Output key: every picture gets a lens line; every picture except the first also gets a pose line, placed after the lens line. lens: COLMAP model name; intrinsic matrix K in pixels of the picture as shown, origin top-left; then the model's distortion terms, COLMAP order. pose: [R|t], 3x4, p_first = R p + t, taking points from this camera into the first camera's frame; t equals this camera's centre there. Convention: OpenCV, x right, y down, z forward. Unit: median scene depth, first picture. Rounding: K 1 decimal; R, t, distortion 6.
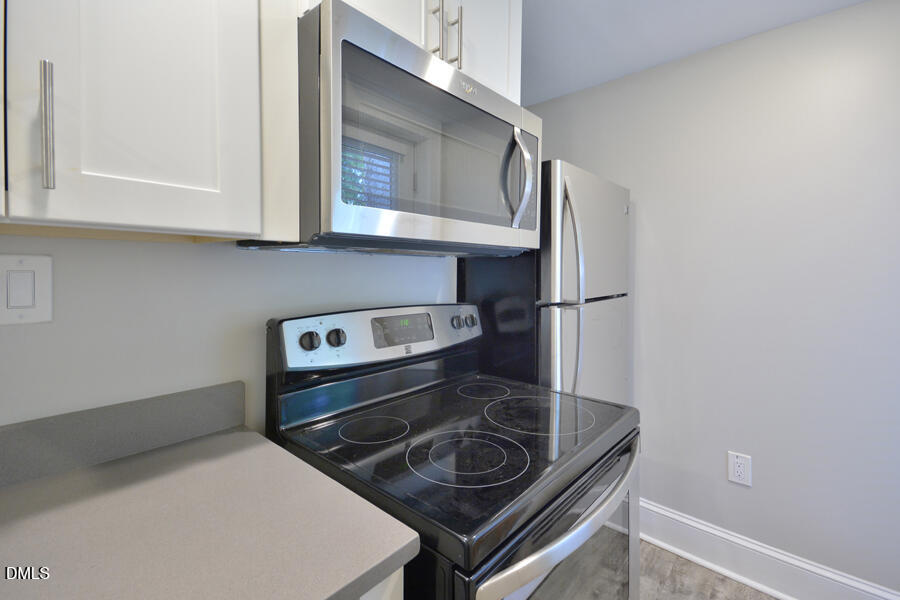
lens RADIAL K [[421.8, 0, 436.7], [0, 421.8, 272.8], [0, 0, 1]] dist [0.010582, -0.000203]
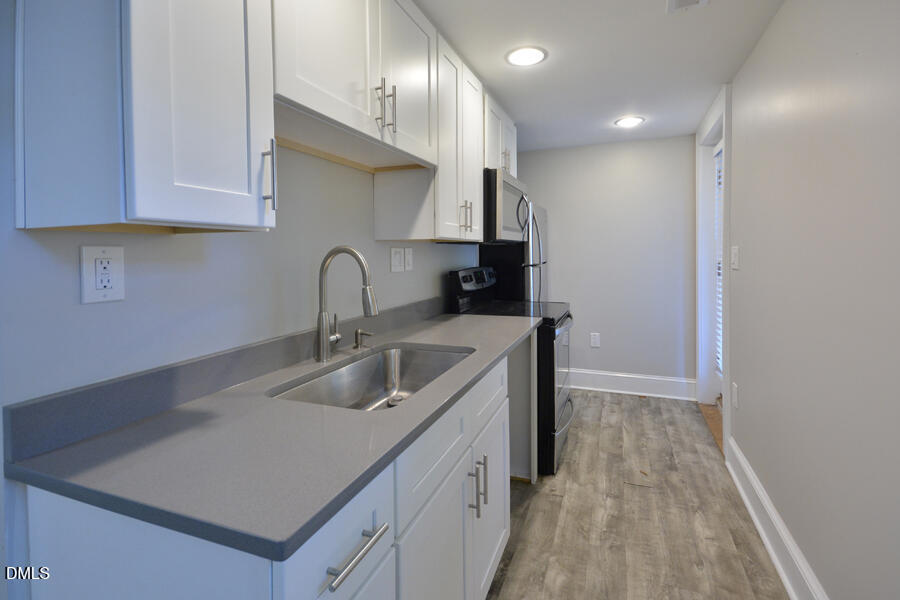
lens RADIAL K [[423.4, 0, 450.7], [0, 423.4, 257.0], [0, 0, 1]] dist [0.010927, -0.011203]
pose [[0.939516, -0.021411, 0.341834, -0.894320], [0.020677, 0.999769, 0.005792, 0.008052], [-0.341879, 0.001626, 0.939742, -0.987002]]
